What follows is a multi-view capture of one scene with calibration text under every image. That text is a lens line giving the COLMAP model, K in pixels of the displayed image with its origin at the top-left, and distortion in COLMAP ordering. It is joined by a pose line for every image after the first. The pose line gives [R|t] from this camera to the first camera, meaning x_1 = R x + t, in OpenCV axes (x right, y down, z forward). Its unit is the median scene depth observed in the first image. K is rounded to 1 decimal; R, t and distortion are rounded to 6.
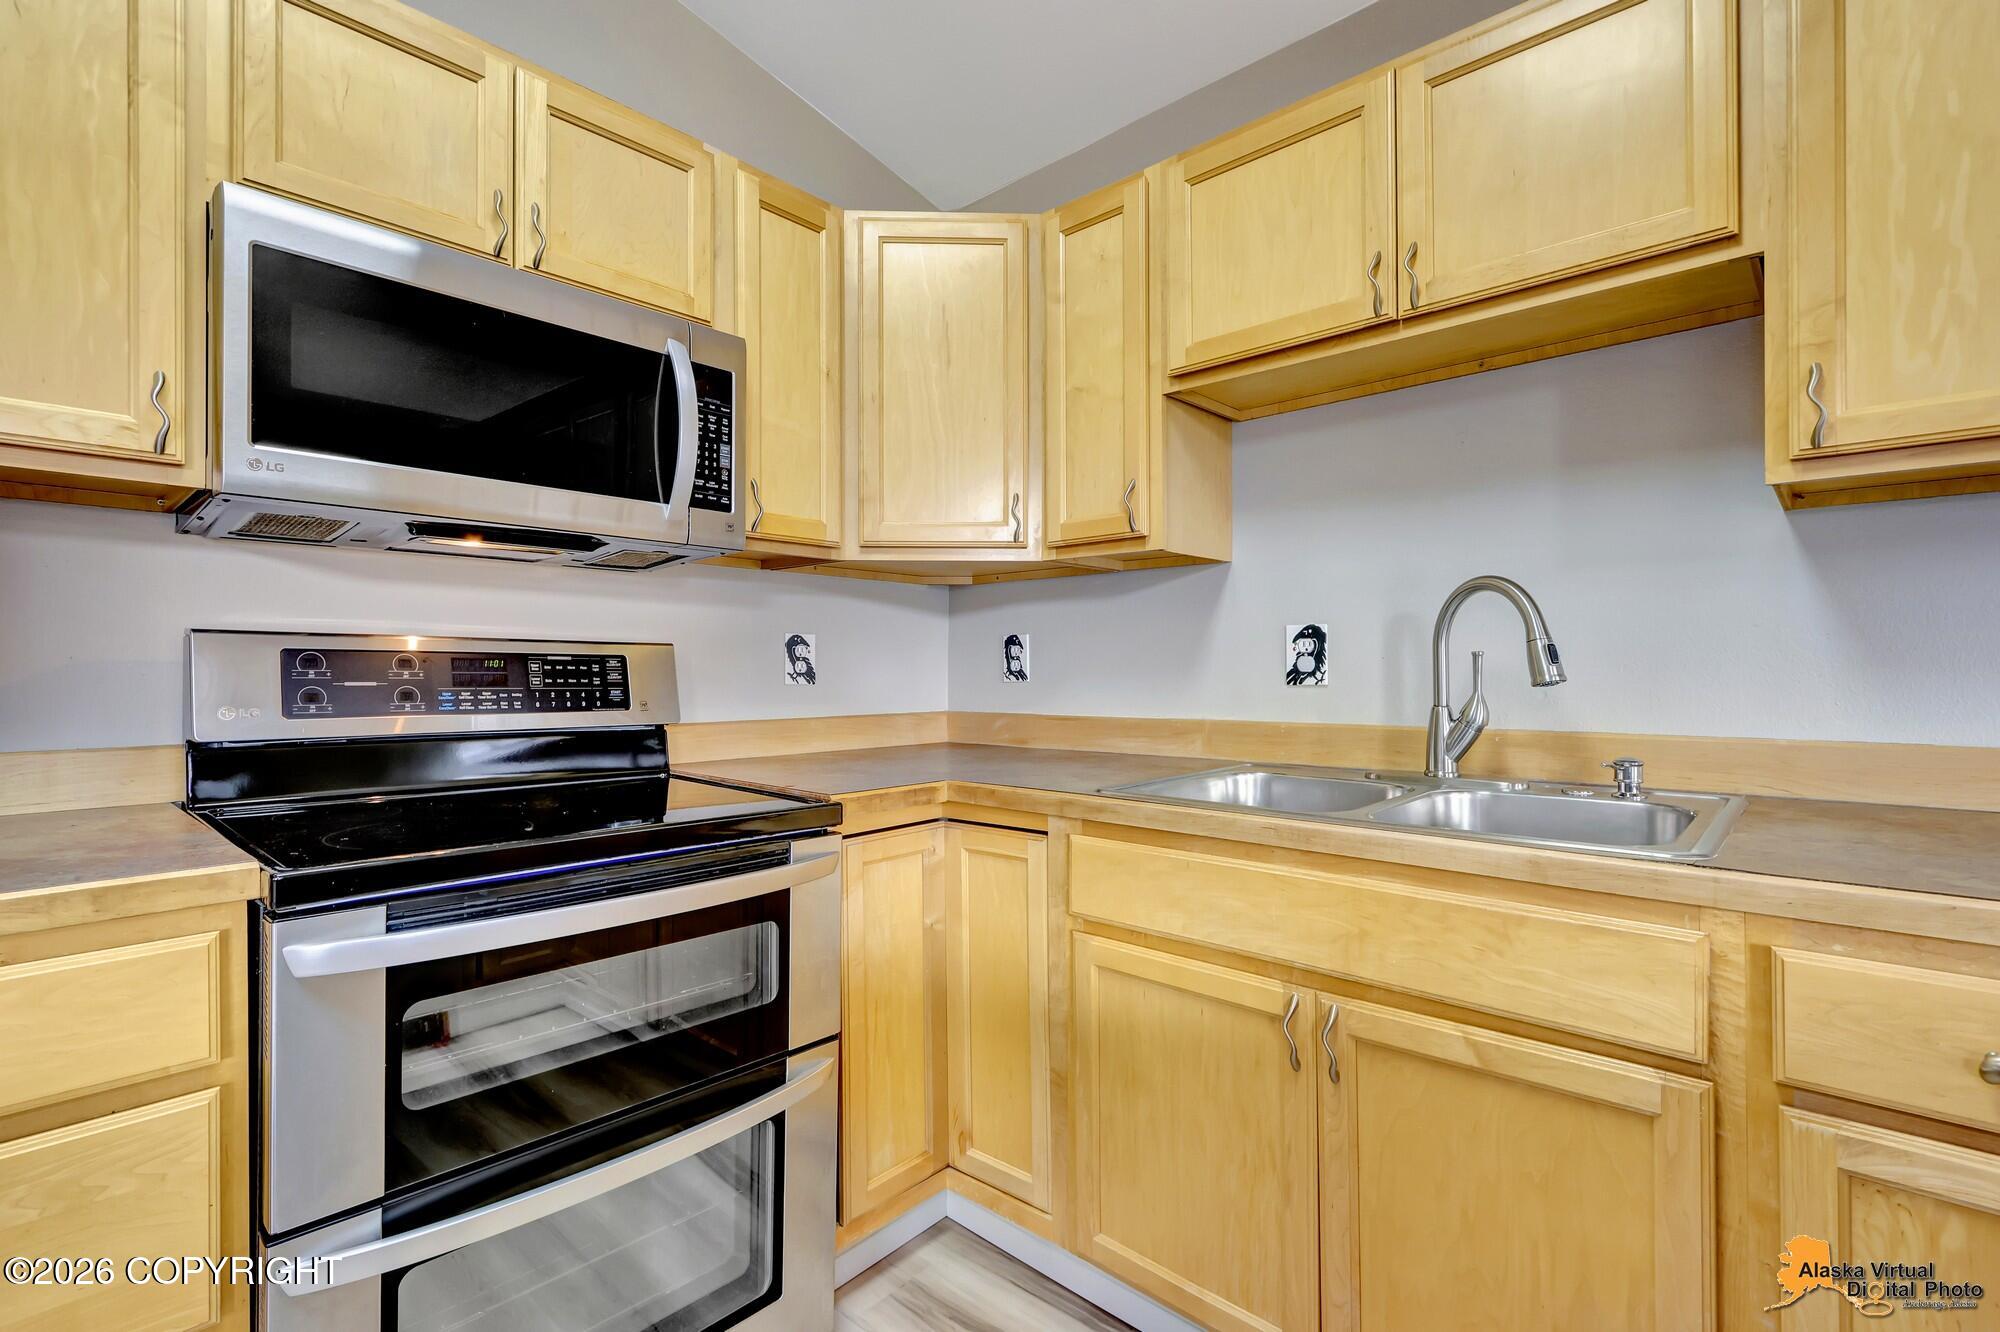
lens RADIAL K [[901.3, 0, 953.7], [0, 901.3, 666.1], [0, 0, 1]] dist [0.000541, -0.000617]
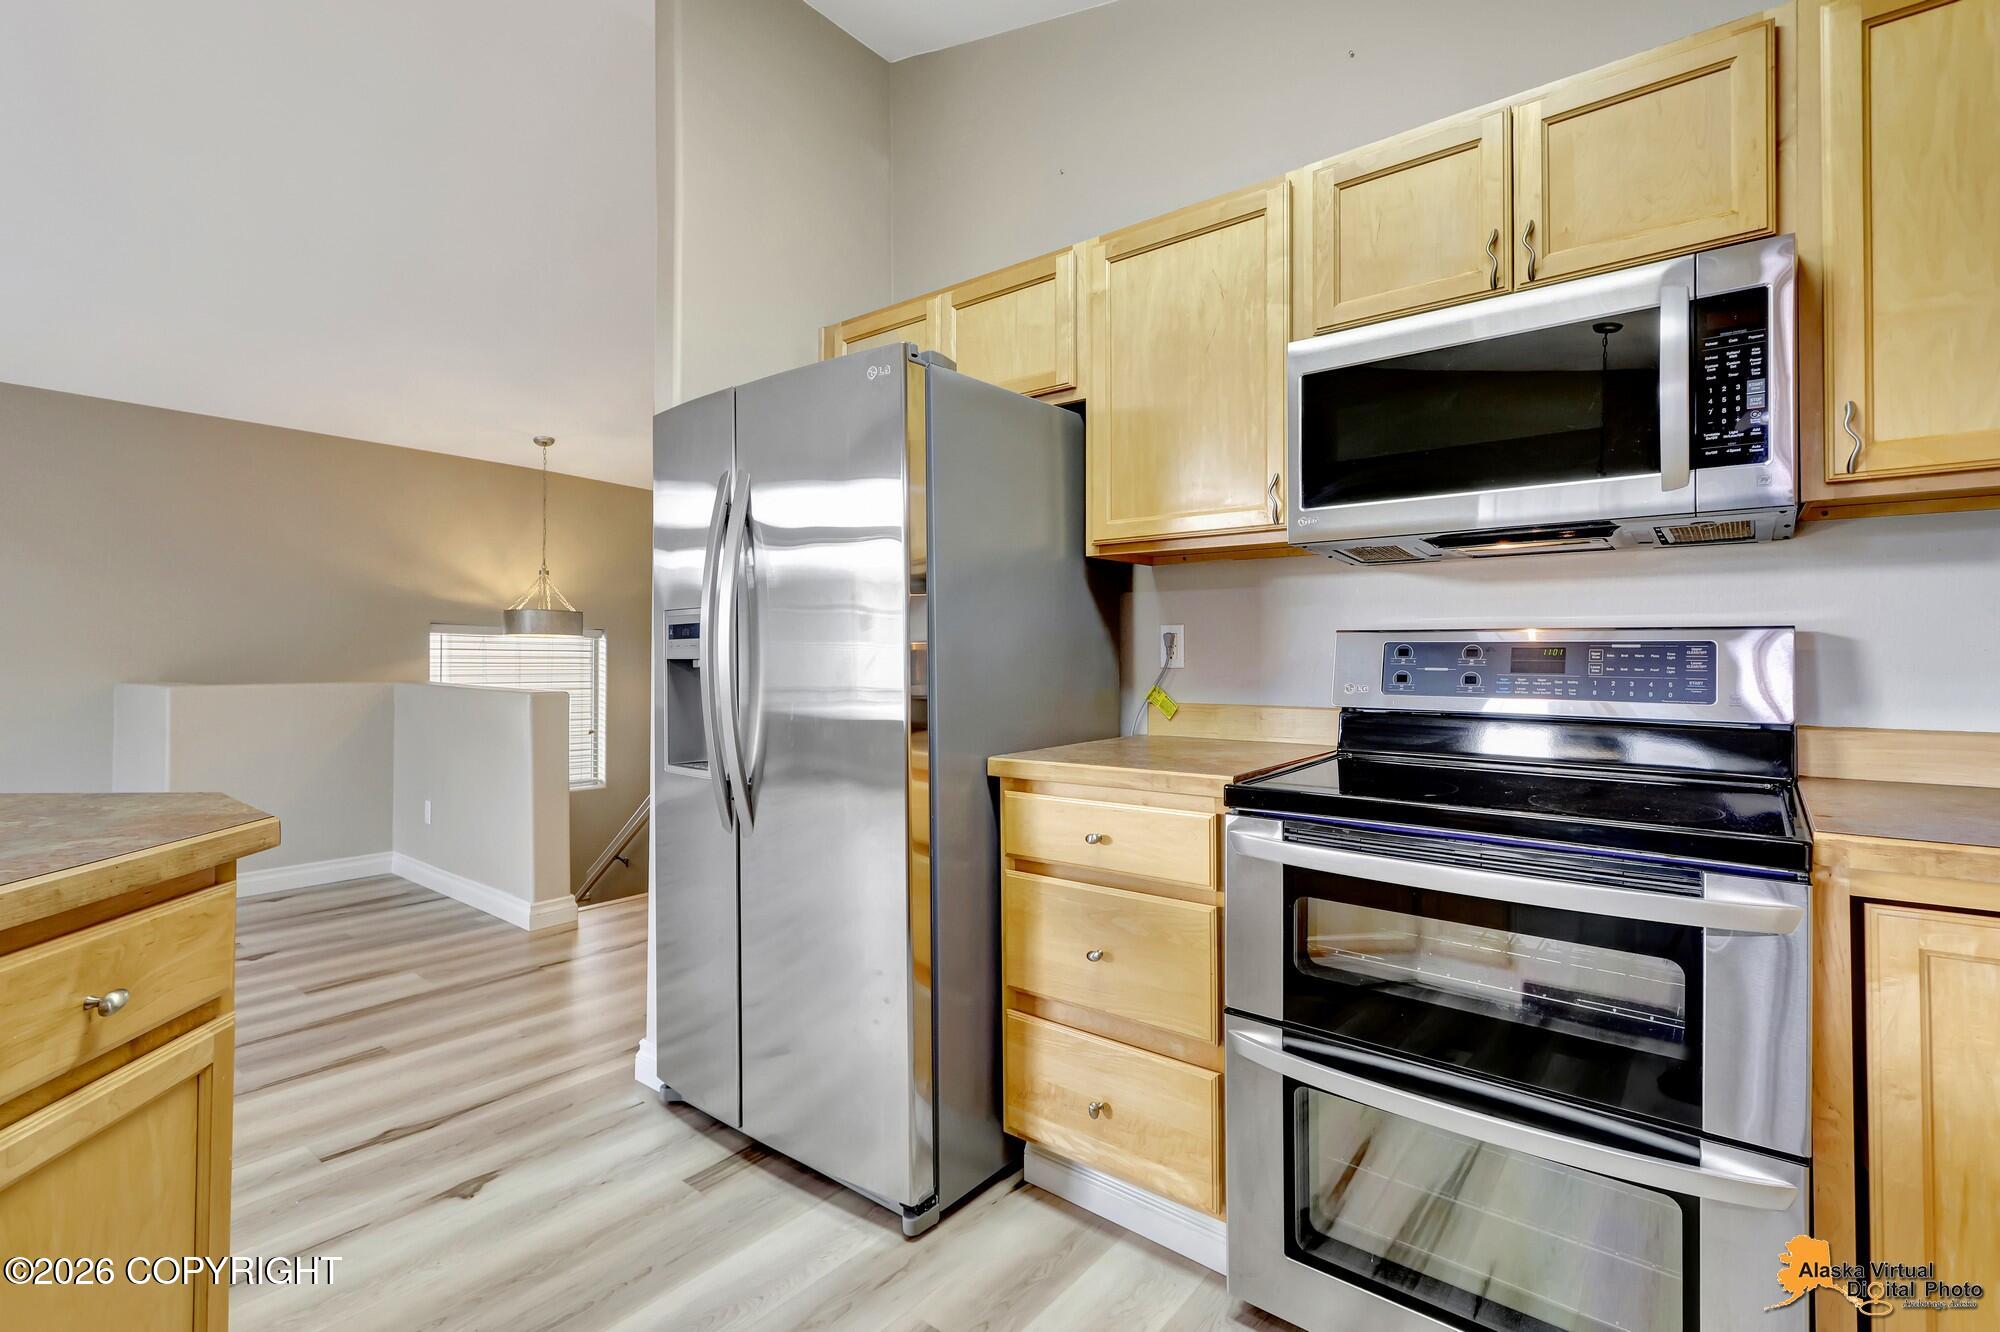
lens RADIAL K [[931.1, 0, 1014.3], [0, 931.1, 654.5], [0, 0, 1]] dist [0.004061, 0.000099]
pose [[0.097362, -0.000832, -0.995249, 0.509075], [0.004078, 0.999992, -0.000437, -0.002215], [0.995241, -0.004016, 0.097365, 0.255928]]
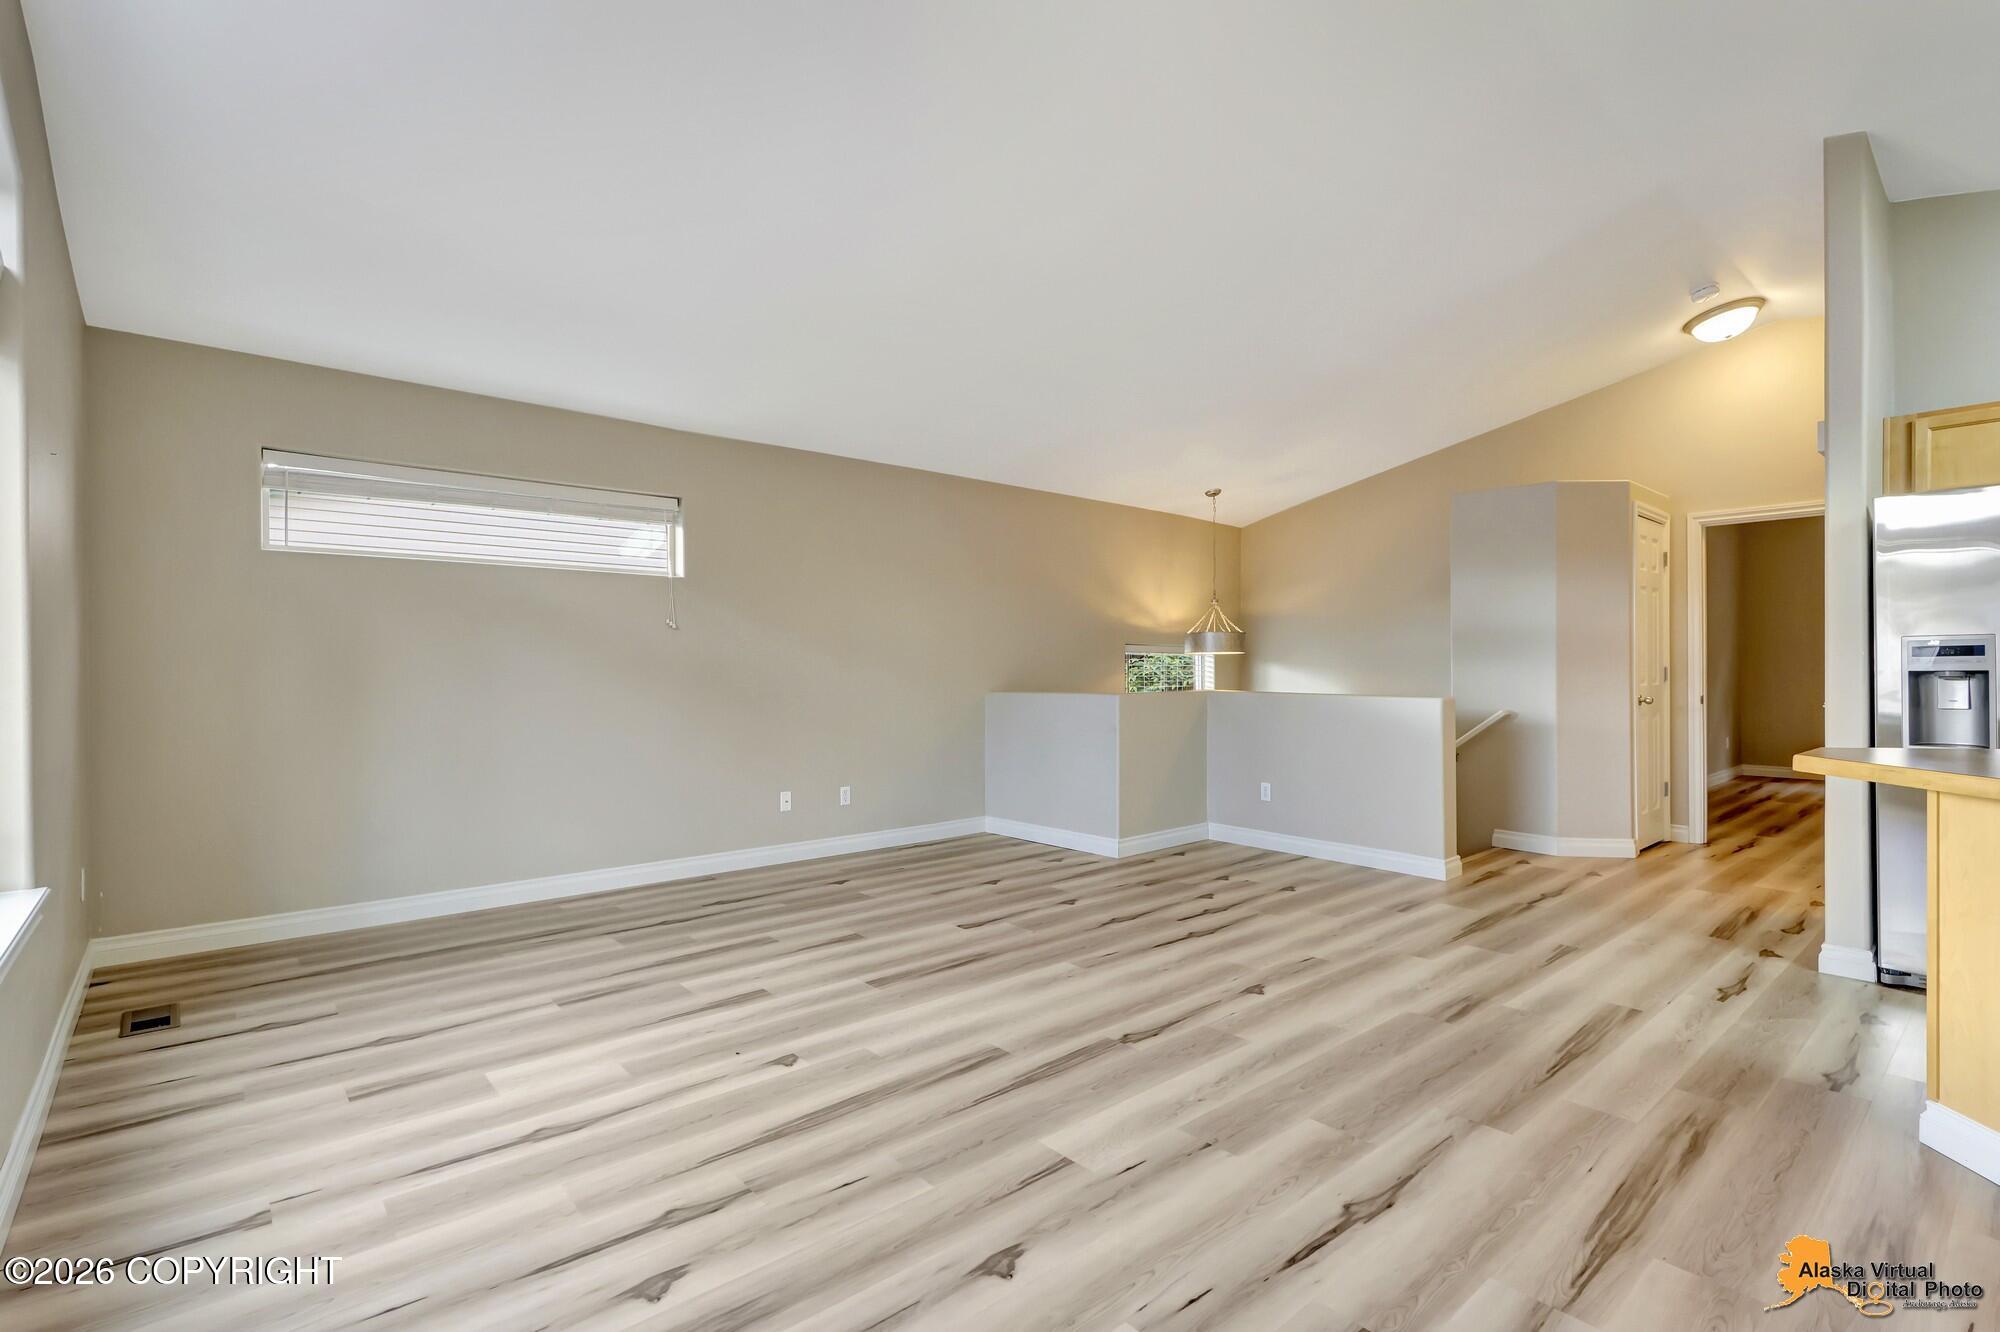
lens RADIAL K [[934.8, 0, 990.2], [0, 934.8, 671.9], [0, 0, 1]] dist [0.002857, -0.000211]
pose [[-0.084416, 0.005995, -0.996413, 1.207414], [0.011911, 0.999917, 0.005007, -0.027594], [0.996359, -0.011445, -0.084481, -1.898646]]
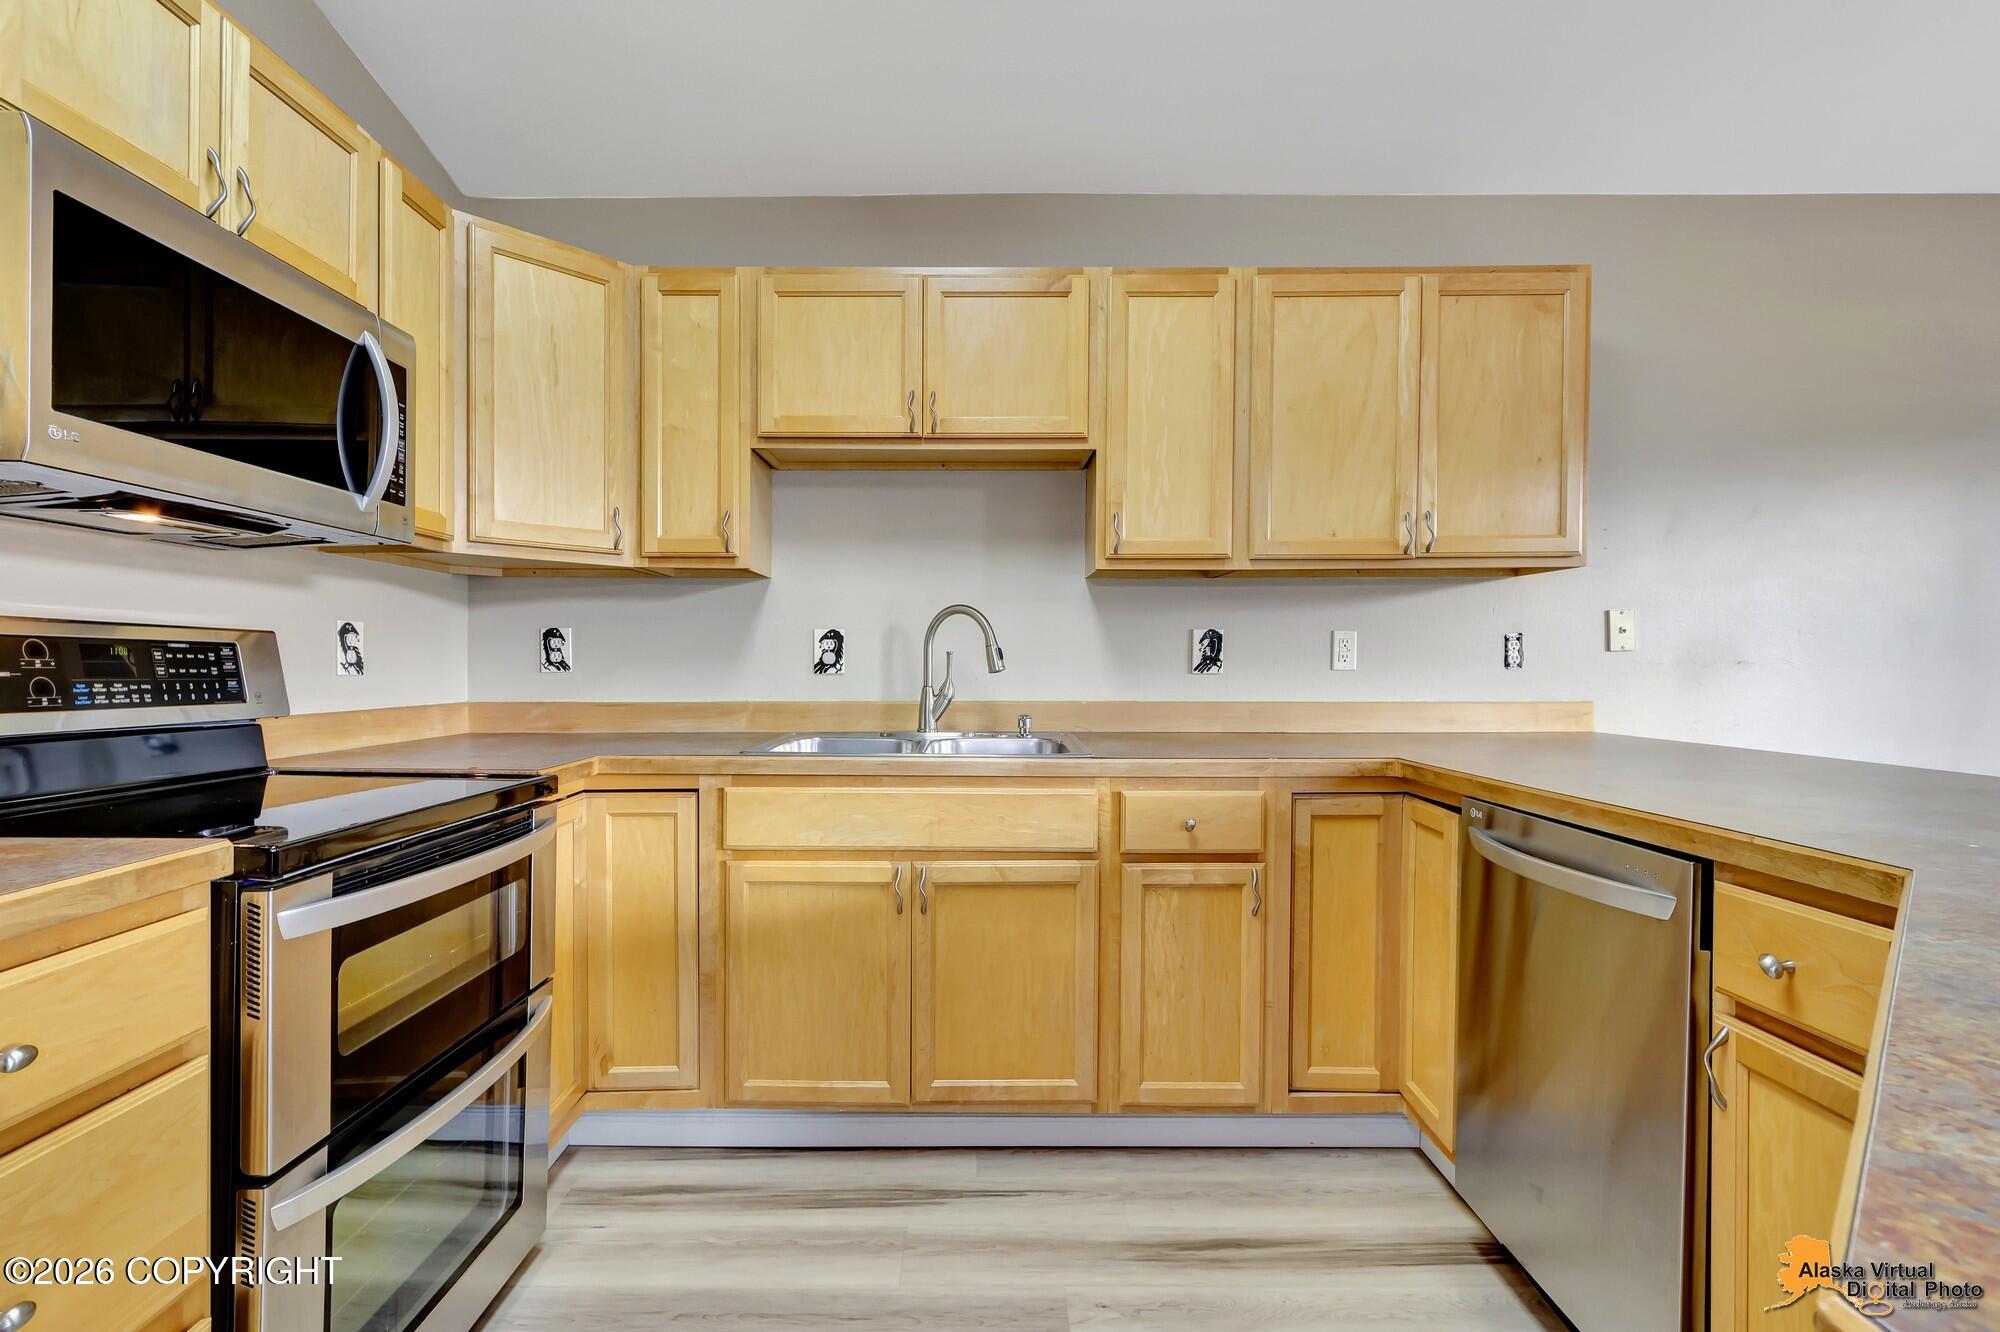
lens RADIAL K [[984.0, 0, 970.9], [0, 984.0, 672.8], [0, 0, 1]] dist [0.001333, -0.000199]
pose [[0.720056, -0.002641, 0.693911, -0.564544], [-0.008614, 0.999882, 0.012744, -0.001039], [-0.693863, -0.015154, 0.719948, -0.257289]]
